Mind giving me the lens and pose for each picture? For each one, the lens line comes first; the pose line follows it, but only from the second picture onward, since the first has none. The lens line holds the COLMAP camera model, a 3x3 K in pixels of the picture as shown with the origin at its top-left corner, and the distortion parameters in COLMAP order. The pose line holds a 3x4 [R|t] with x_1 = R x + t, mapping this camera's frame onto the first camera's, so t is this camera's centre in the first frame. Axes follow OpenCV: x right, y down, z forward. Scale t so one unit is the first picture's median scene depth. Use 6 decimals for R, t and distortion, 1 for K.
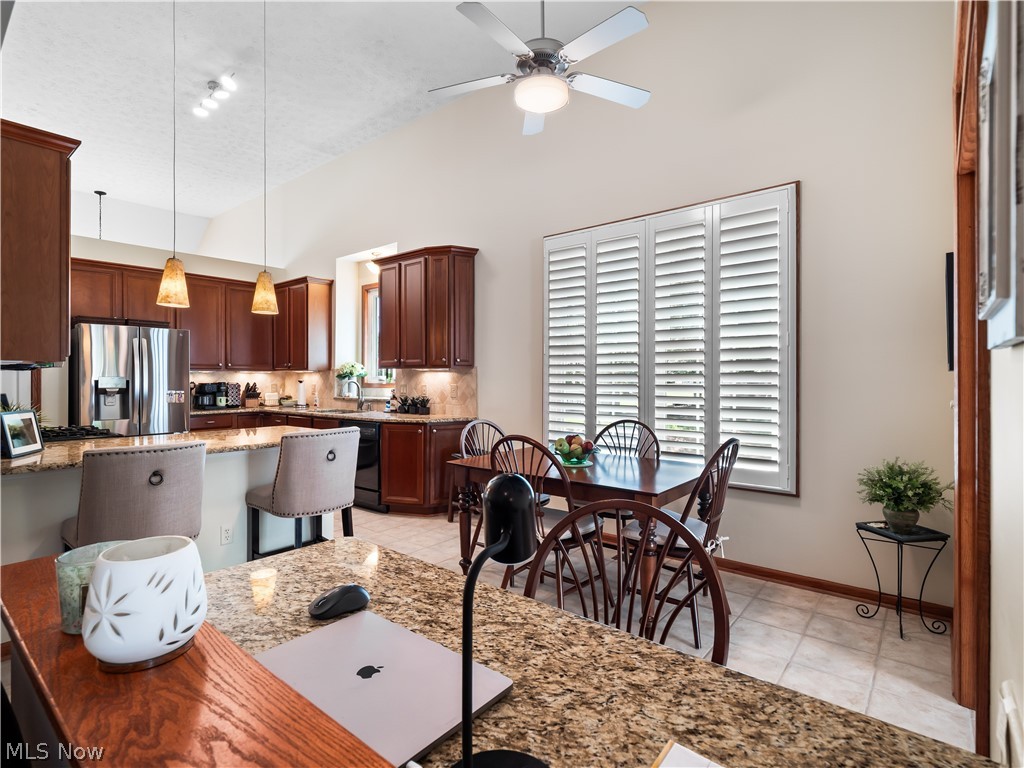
lens RADIAL K [[501.1, 0, 505.0], [0, 501.1, 378.1], [0, 0, 1]] dist [0.006180, -0.005080]
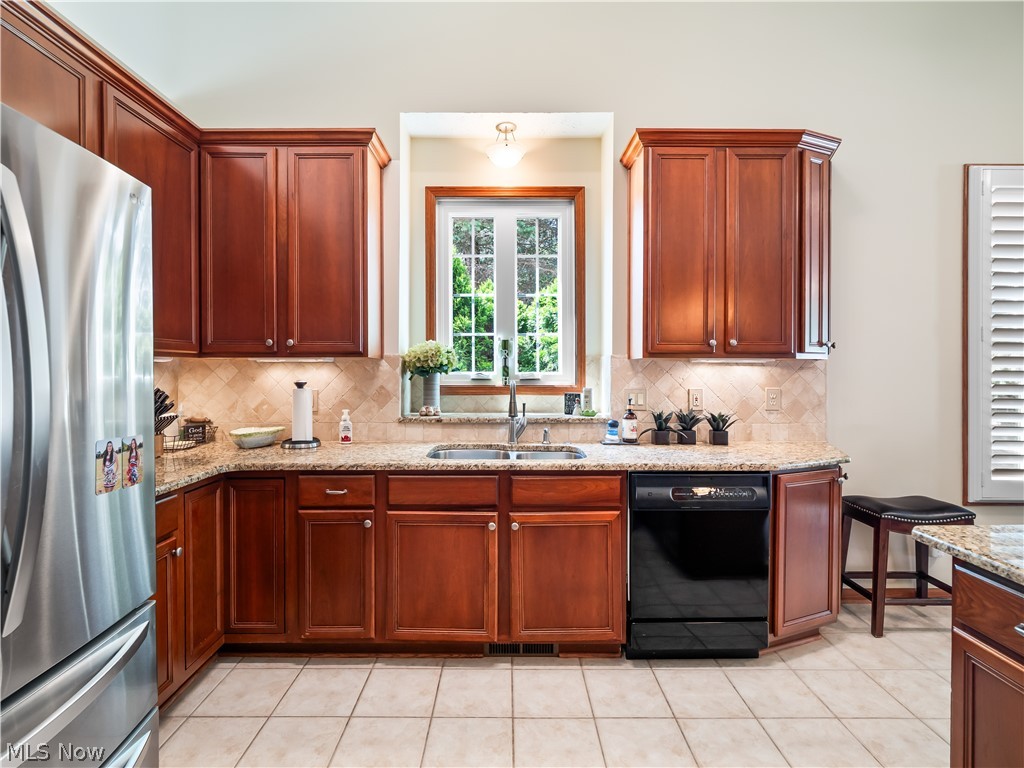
lens RADIAL K [[501.1, 0, 461.5], [0, 501.1, 369.9], [0, 0, 1]] dist [0.006180, -0.005080]
pose [[0.784036, 0.005353, 0.620693, -0.677218], [-0.002062, 0.999980, -0.006019, -0.003098], [-0.620712, 0.003439, 0.784031, 0.707032]]
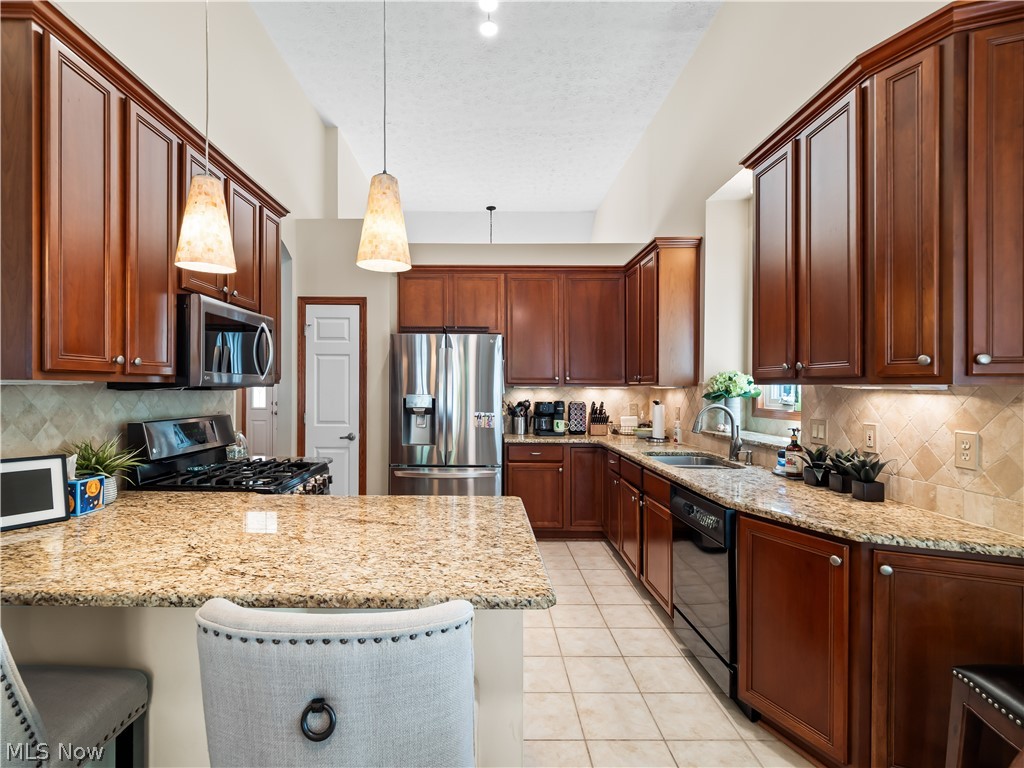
lens RADIAL K [[501.1, 0, 497.4], [0, 501.1, 382.9], [0, 0, 1]] dist [0.006180, -0.005080]
pose [[0.643469, -0.002036, -0.765469, -0.042037], [-0.008270, 0.999920, -0.009612, -0.013237], [0.765427, 0.012516, 0.643401, 0.489485]]
